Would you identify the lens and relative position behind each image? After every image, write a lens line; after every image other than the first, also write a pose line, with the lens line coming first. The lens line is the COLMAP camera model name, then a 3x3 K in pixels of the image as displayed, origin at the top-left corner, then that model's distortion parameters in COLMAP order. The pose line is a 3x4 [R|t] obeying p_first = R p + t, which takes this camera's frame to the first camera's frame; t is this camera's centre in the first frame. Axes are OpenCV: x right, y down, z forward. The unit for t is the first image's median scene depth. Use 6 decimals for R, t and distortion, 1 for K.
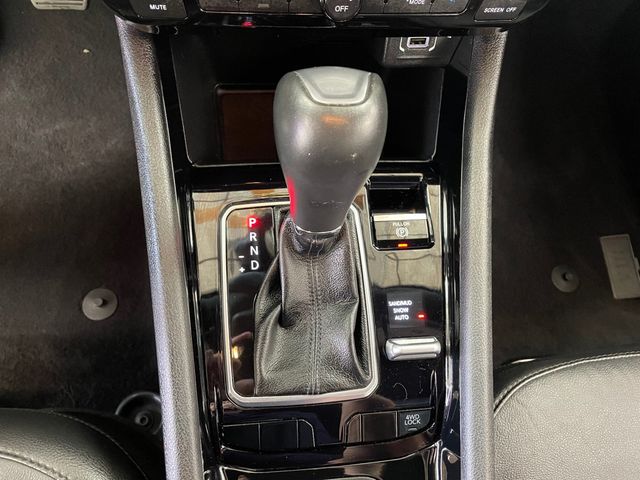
lens RADIAL K [[482.5, 0, 323.5], [0, 482.5, 241.3], [0, 0, 1]] dist [0.061589, -0.026012]
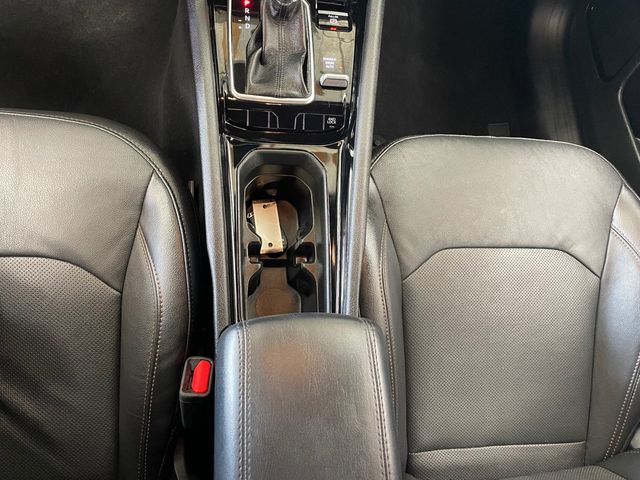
lens RADIAL K [[482.5, 0, 316.9], [0, 482.5, 238.6], [0, 0, 1]] dist [0.061589, -0.026012]
pose [[0.995526, 0.049577, 0.080442, 0.003028], [-0.051304, 0.998492, 0.019535, 0.764682], [-0.079352, -0.023574, 0.996568, -0.782057]]
